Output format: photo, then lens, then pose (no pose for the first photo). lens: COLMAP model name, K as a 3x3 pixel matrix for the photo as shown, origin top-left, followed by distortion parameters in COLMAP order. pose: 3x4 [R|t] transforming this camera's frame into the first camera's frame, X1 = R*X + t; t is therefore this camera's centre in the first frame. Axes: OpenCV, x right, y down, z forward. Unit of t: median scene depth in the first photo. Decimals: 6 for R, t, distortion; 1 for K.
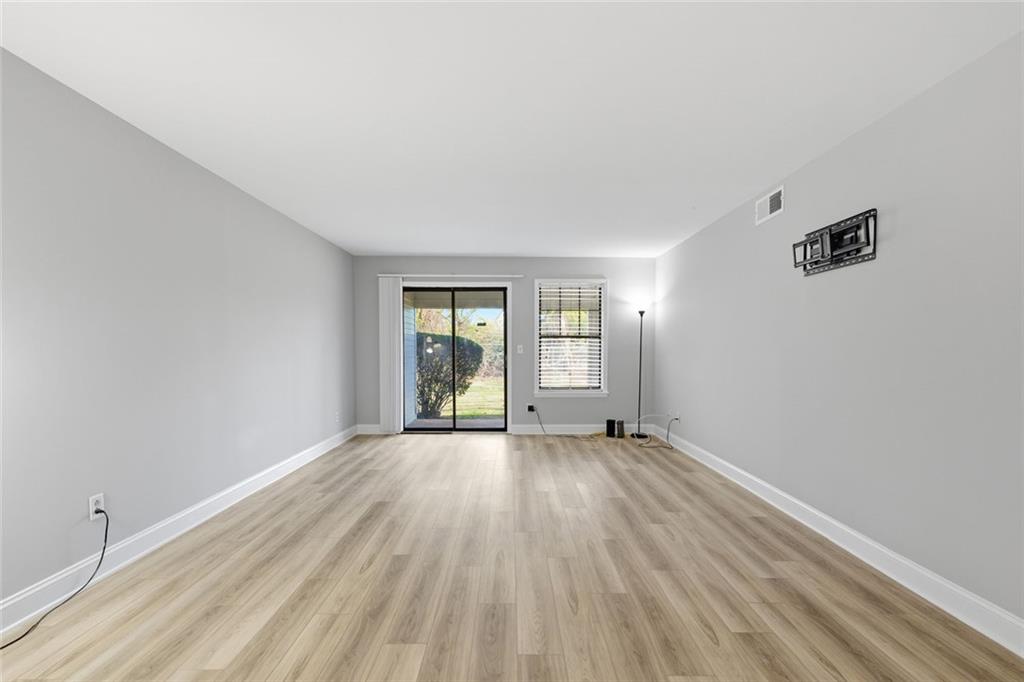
lens RADIAL K [[472.5, 0, 523.6], [0, 472.5, 369.1], [0, 0, 1]] dist [0.000266, -0.001450]
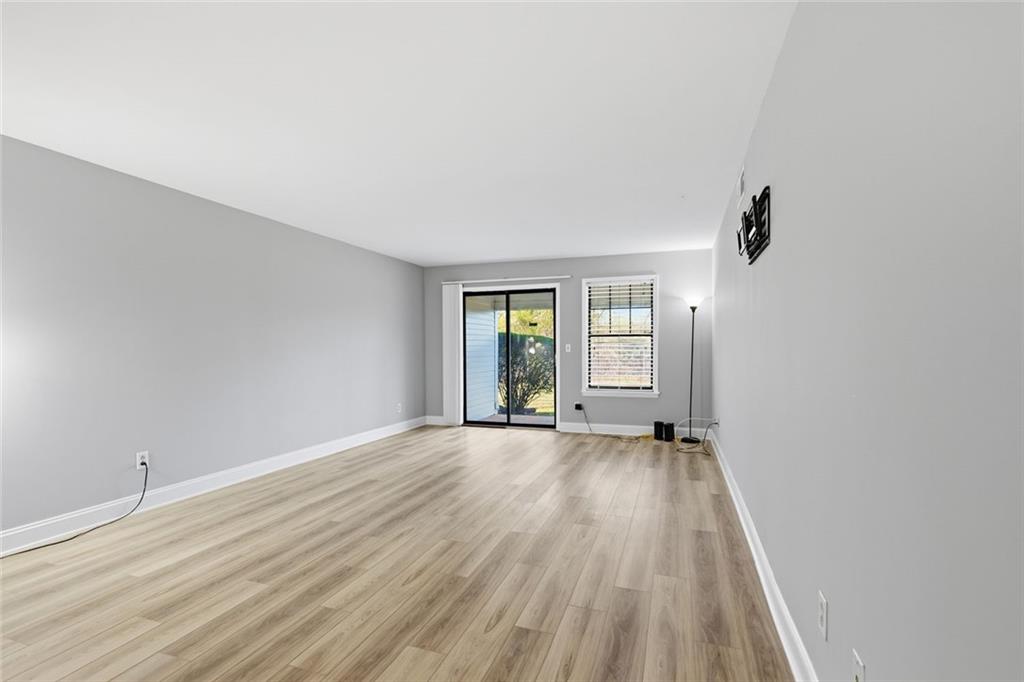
lens RADIAL K [[472.5, 0, 523.6], [0, 472.5, 357.6], [0, 0, 1]] dist [0.000266, -0.001450]
pose [[0.943017, 0.000386, -0.332745, 0.393401], [-0.007875, 0.999745, -0.021160, 0.000984], [0.332652, 0.022574, 0.942779, 0.016773]]
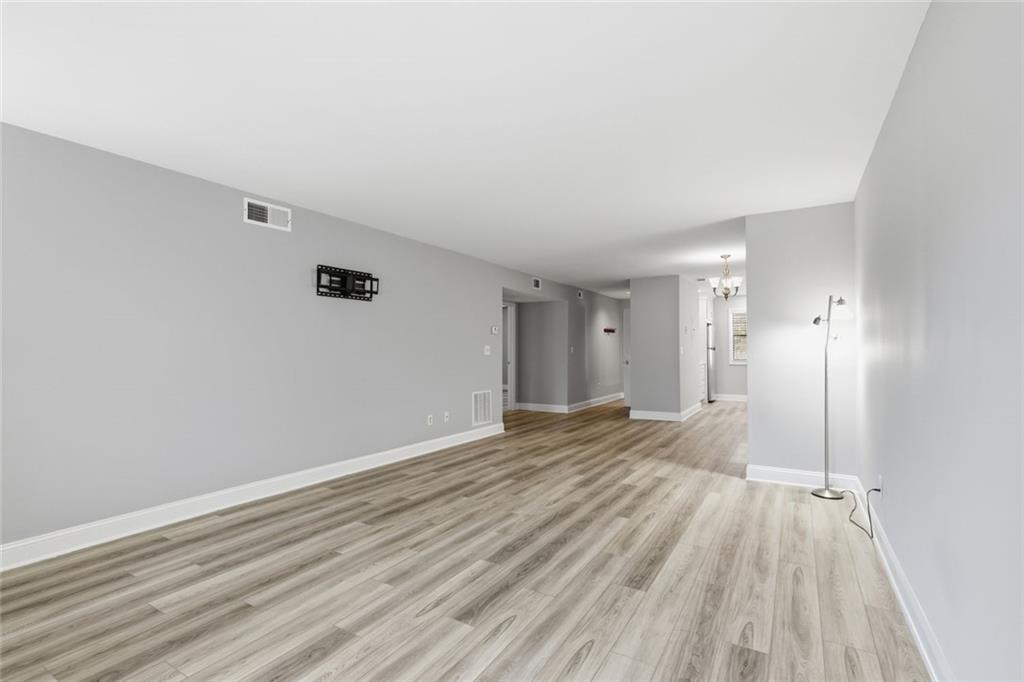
lens RADIAL K [[472.5, 0, 505.9], [0, 472.5, 343.2], [0, 0, 1]] dist [0.000266, -0.001450]
pose [[-0.834812, 0.005940, 0.550503, -0.460373], [0.022941, 0.999449, 0.024006, -0.065608], [-0.550057, 0.032669, -0.834488, 1.465313]]
